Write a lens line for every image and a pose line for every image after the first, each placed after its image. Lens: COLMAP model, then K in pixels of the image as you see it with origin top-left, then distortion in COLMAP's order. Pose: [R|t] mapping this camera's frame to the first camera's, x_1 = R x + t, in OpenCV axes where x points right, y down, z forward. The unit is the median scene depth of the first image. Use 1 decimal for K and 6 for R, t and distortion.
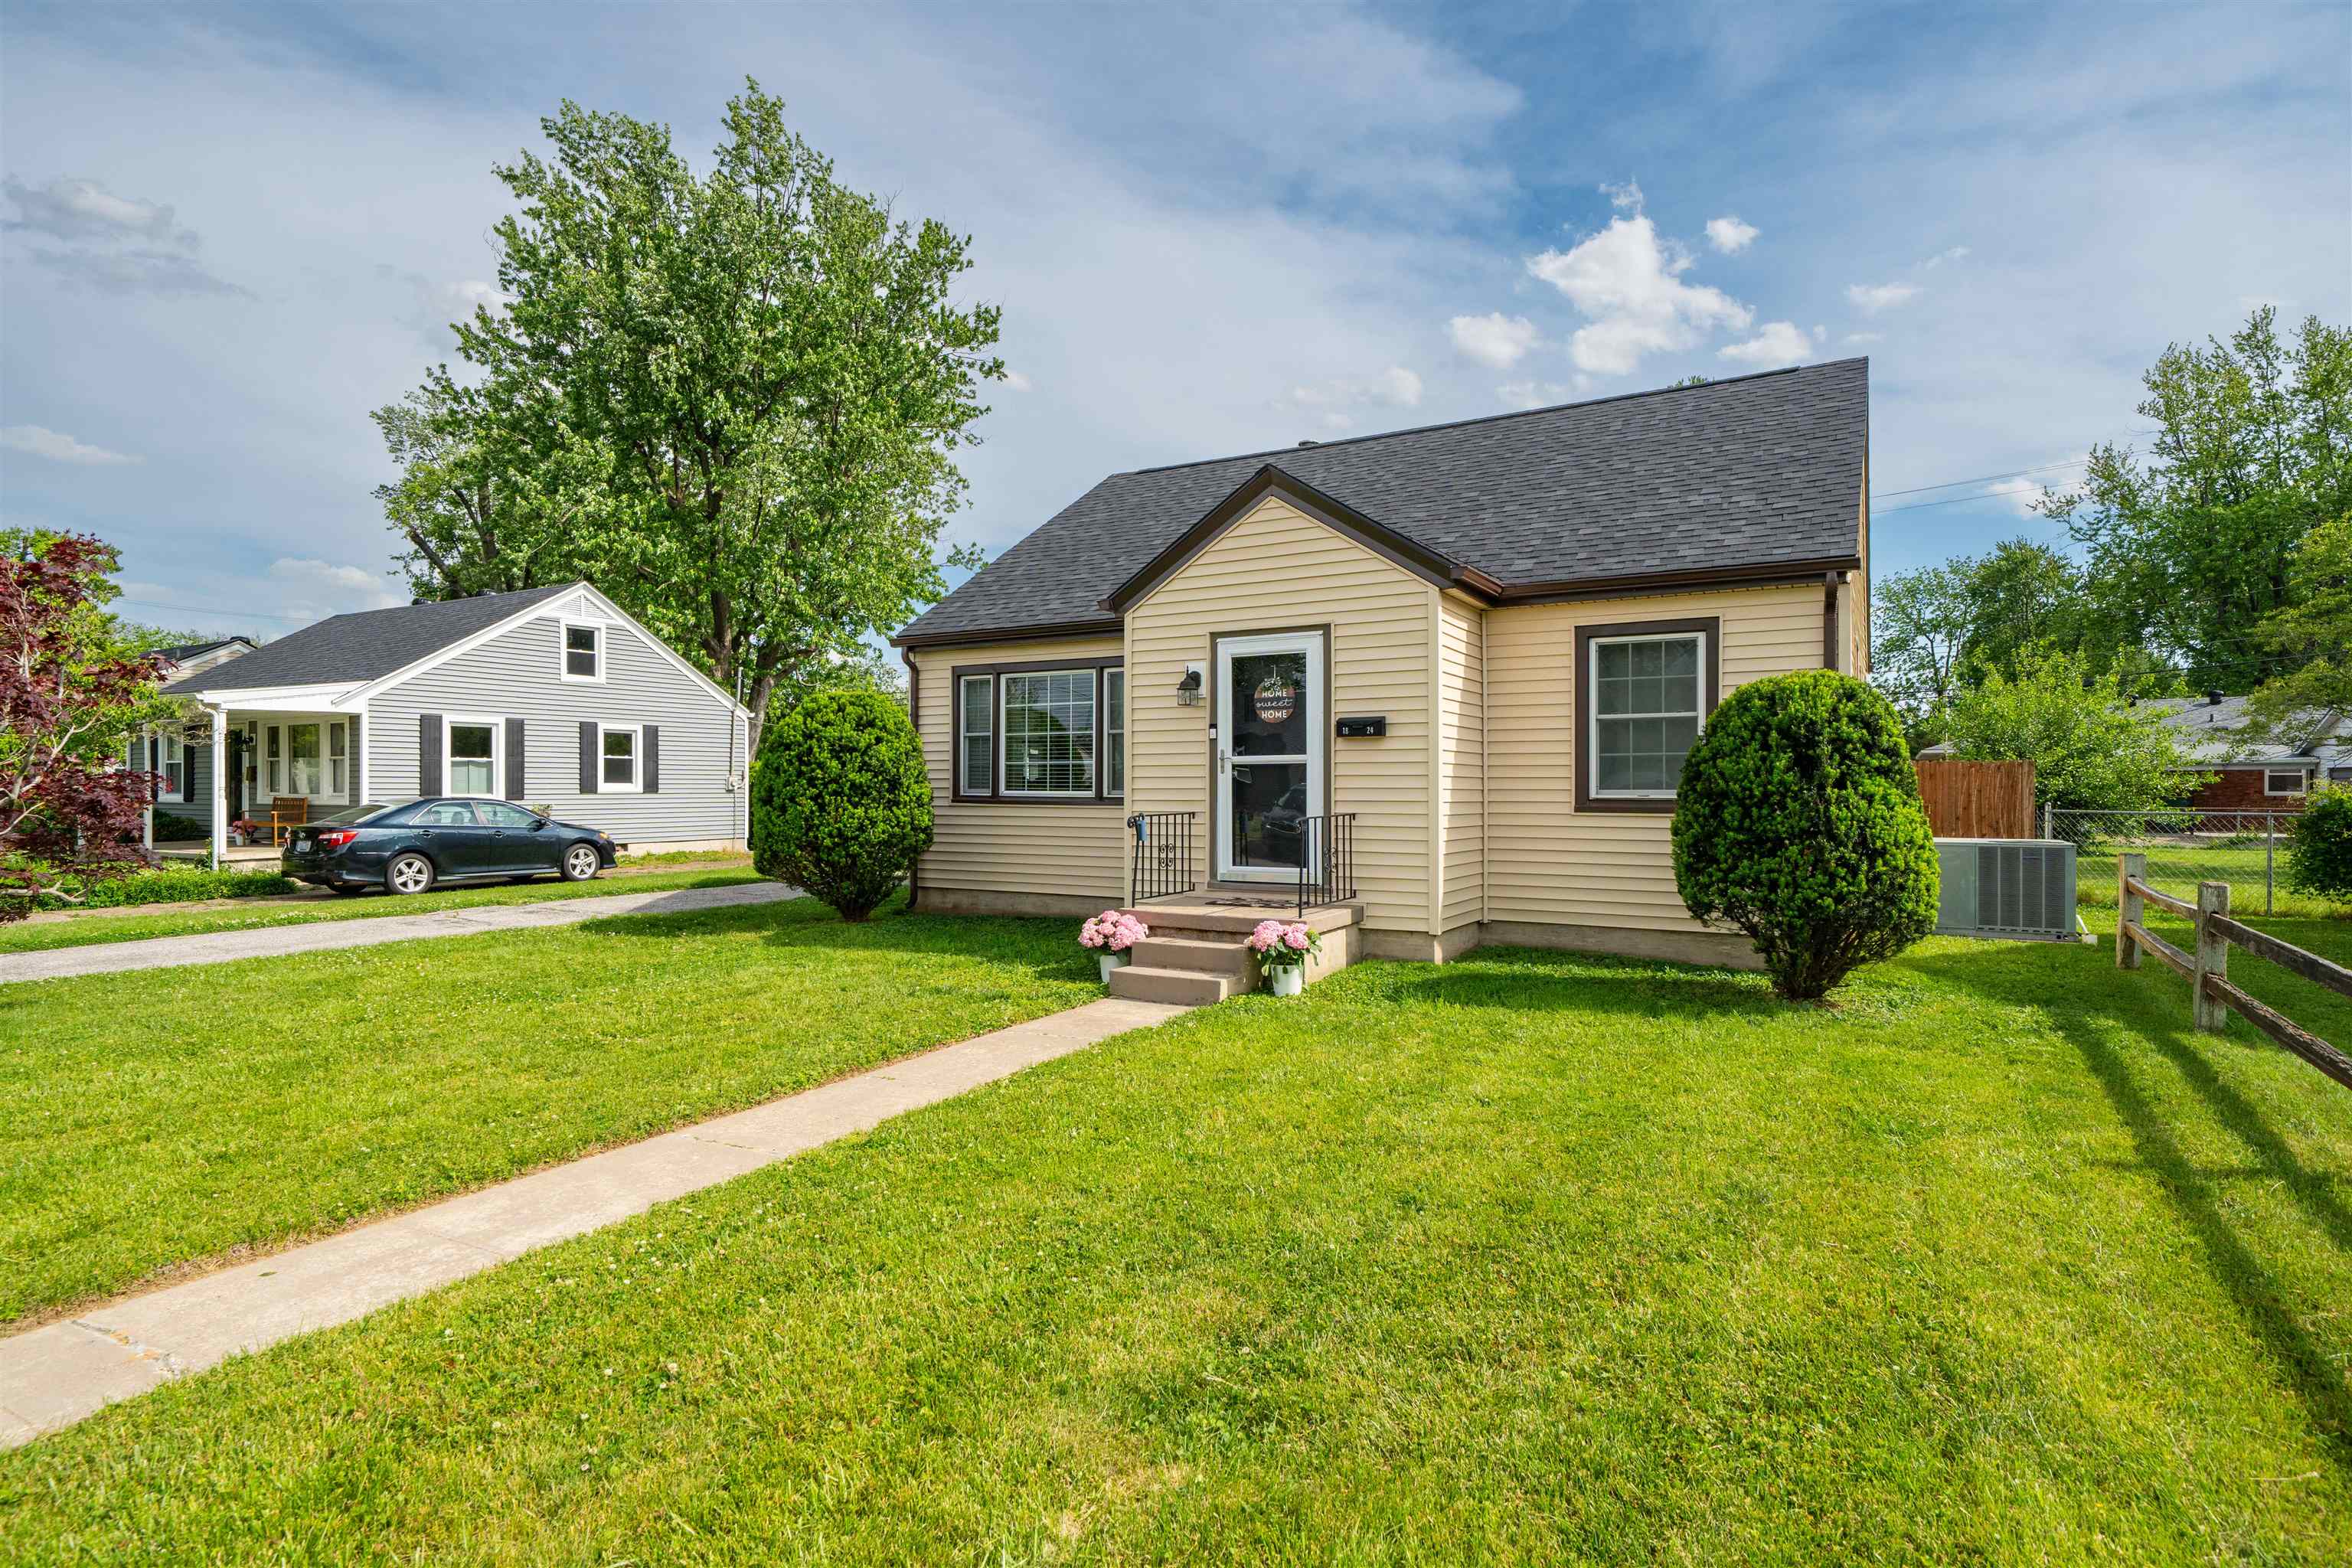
lens RADIAL K [[1255.2, 0, 1169.6], [0, 1255.2, 785.7], [0, 0, 1]] dist [0.001534, 0.000109]
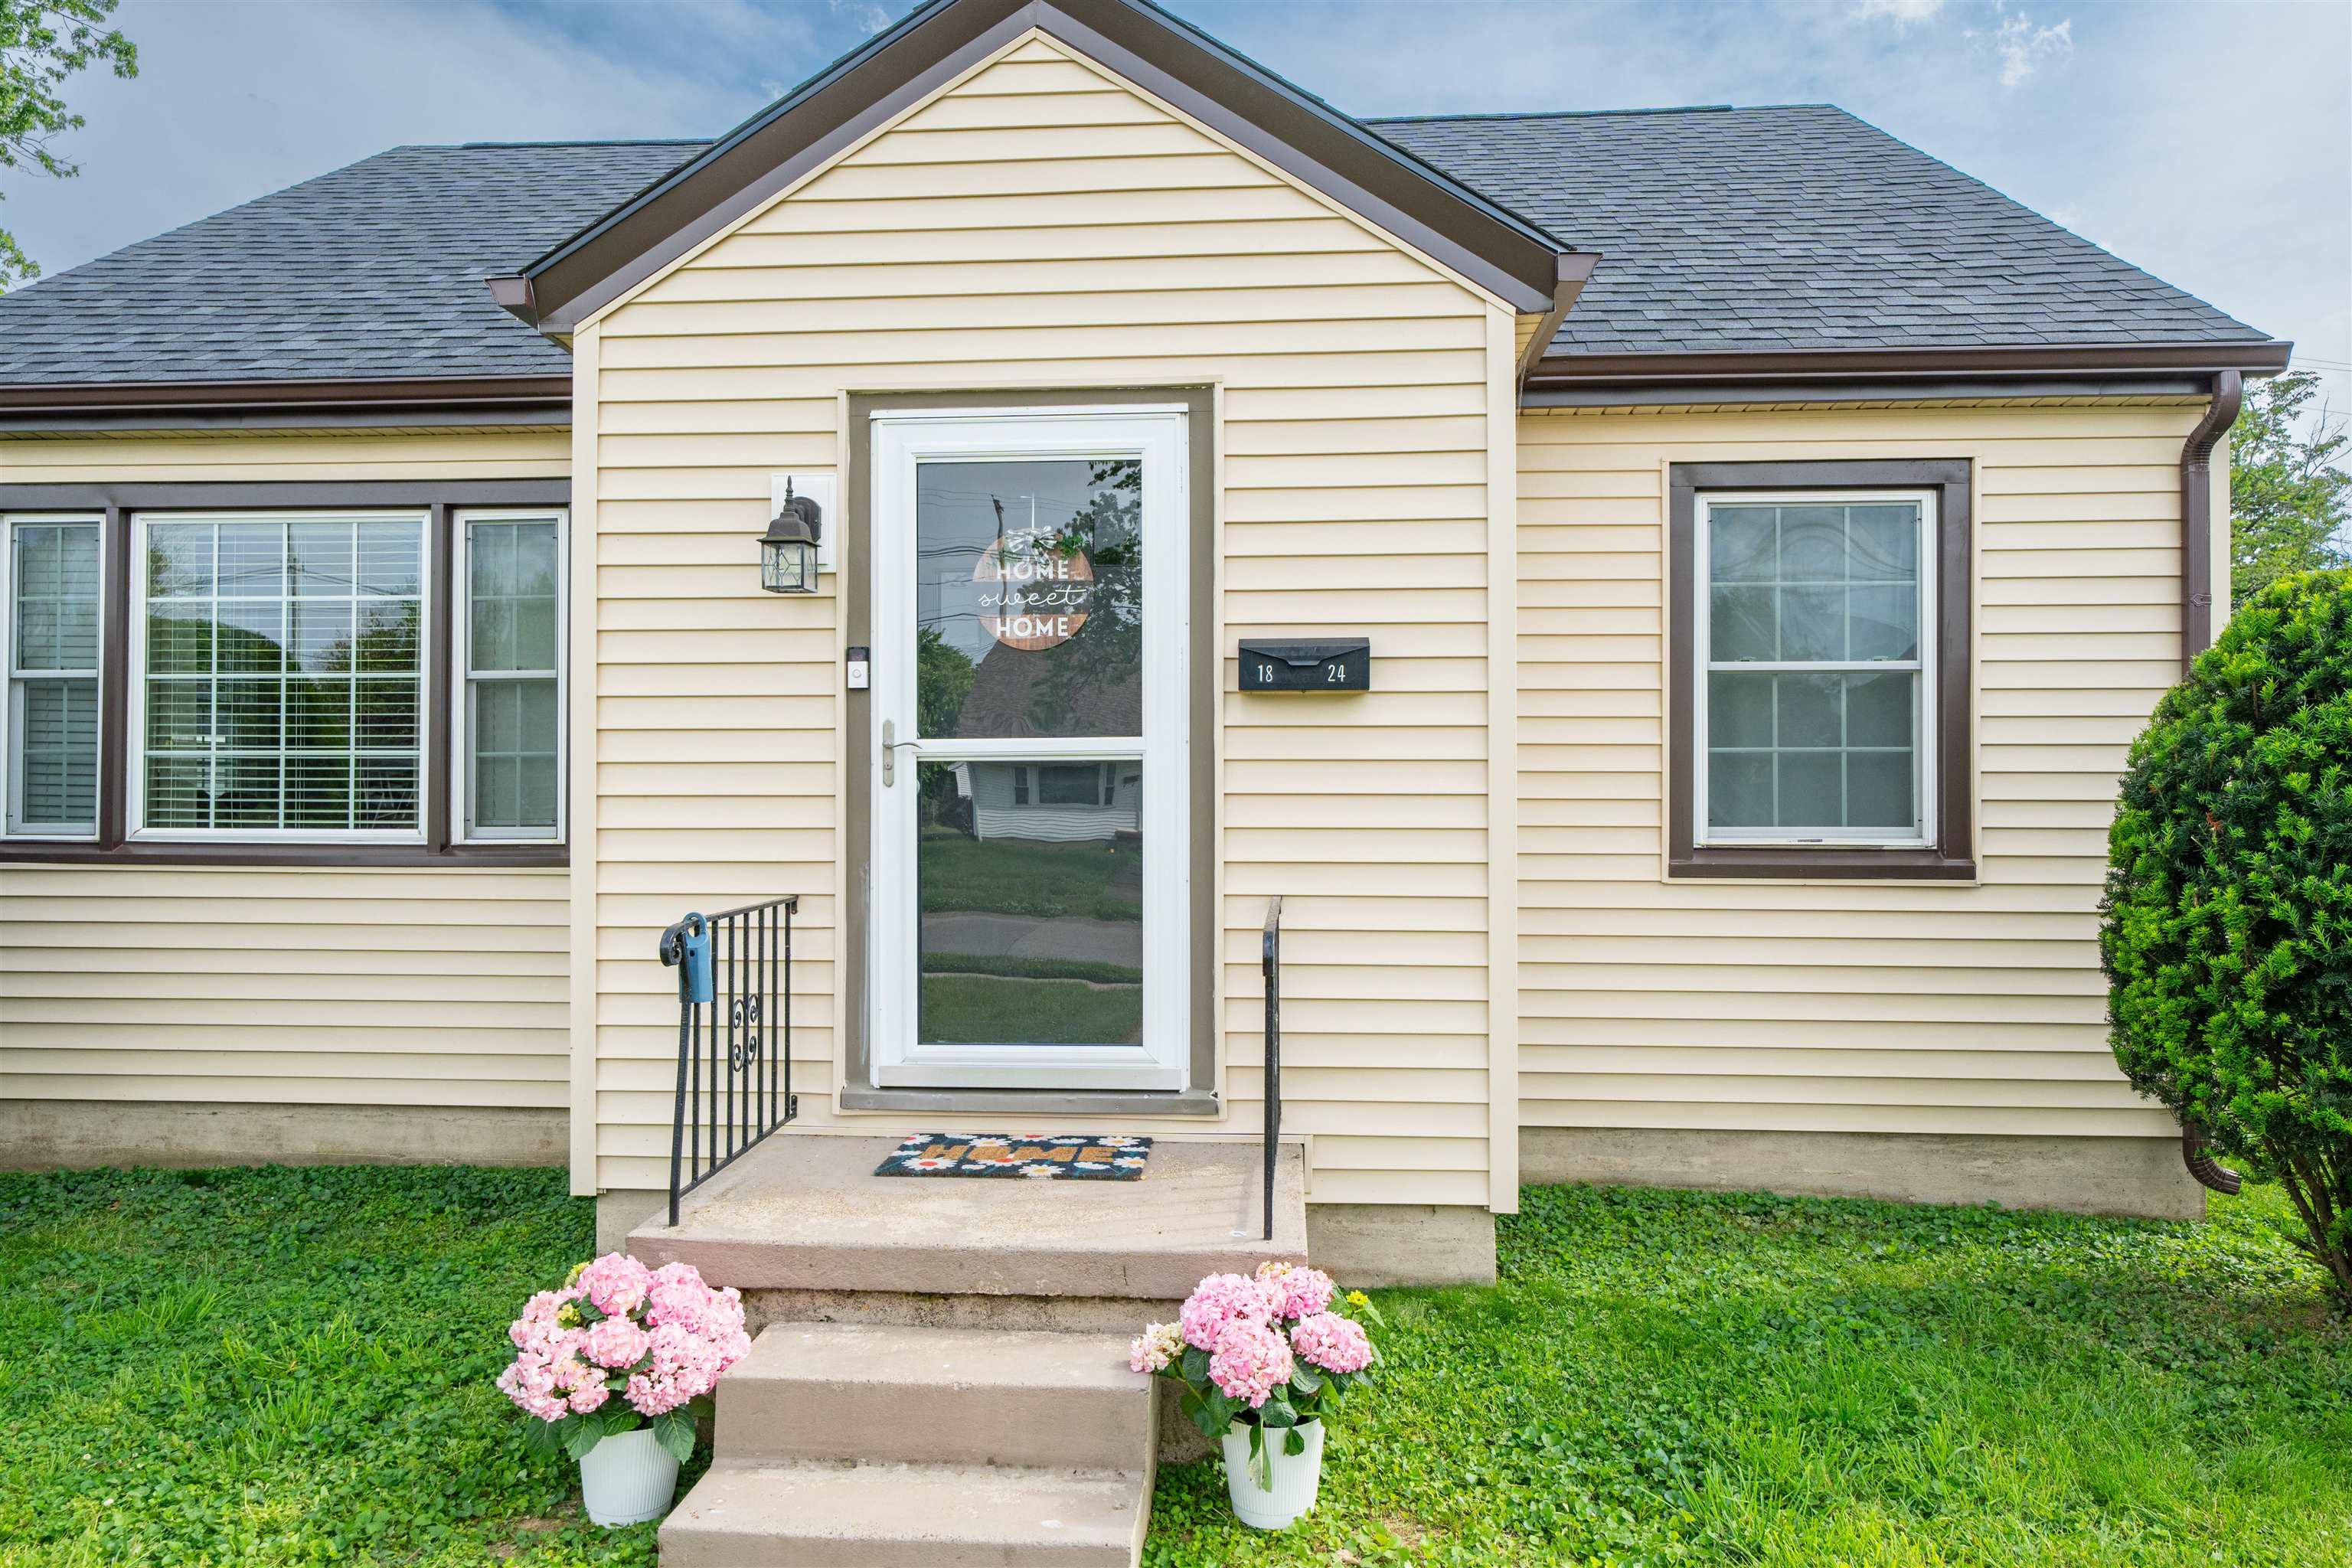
lens RADIAL K [[1588.4, 0, 1179.0], [0, 1588.4, 784.4], [0, 0, 1]] dist [-0.003284, -0.007312]
pose [[0.892080, 0.005520, 0.451844, -0.088239], [-0.002002, 0.999964, -0.008263, -0.006815], [-0.451873, 0.006467, 0.892059, 0.560298]]
